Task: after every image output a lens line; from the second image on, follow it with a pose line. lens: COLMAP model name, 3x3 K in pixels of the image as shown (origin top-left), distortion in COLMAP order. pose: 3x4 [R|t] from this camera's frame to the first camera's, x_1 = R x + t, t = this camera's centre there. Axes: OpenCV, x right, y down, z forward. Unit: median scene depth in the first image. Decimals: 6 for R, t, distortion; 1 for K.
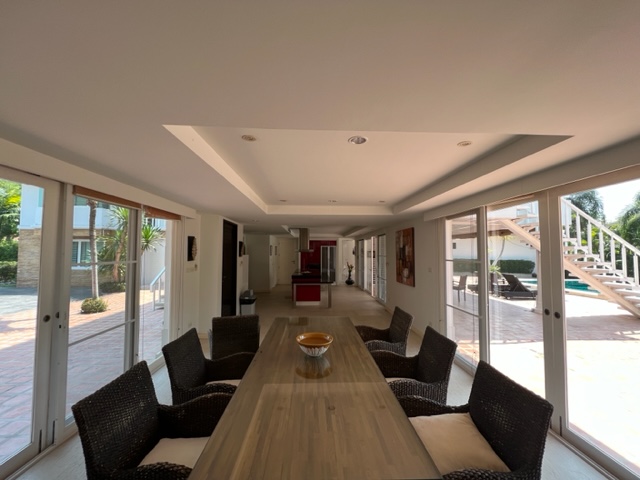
lens RADIAL K [[258.1, 0, 318.6], [0, 258.1, 240.4], [0, 0, 1]] dist [-0.003714, 0.001785]
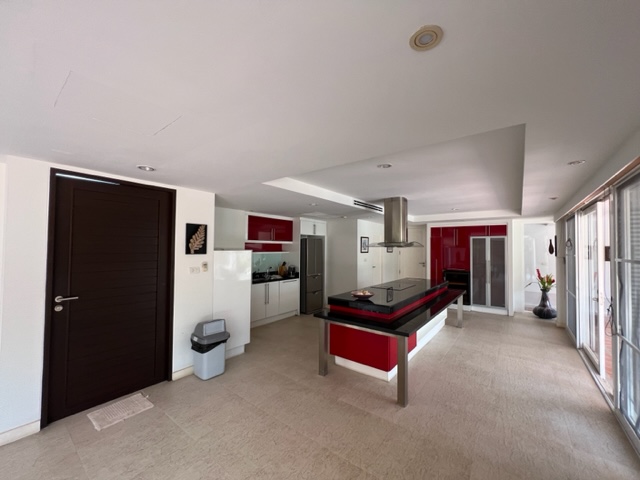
lens RADIAL K [[258.1, 0, 322.7], [0, 258.1, 244.0], [0, 0, 1]] dist [-0.003714, 0.001785]
pose [[0.765957, -0.022452, -0.642500, 0.117338], [0.034106, 0.999402, 0.005735, 0.022474], [0.641987, -0.026306, 0.766264, 0.399831]]
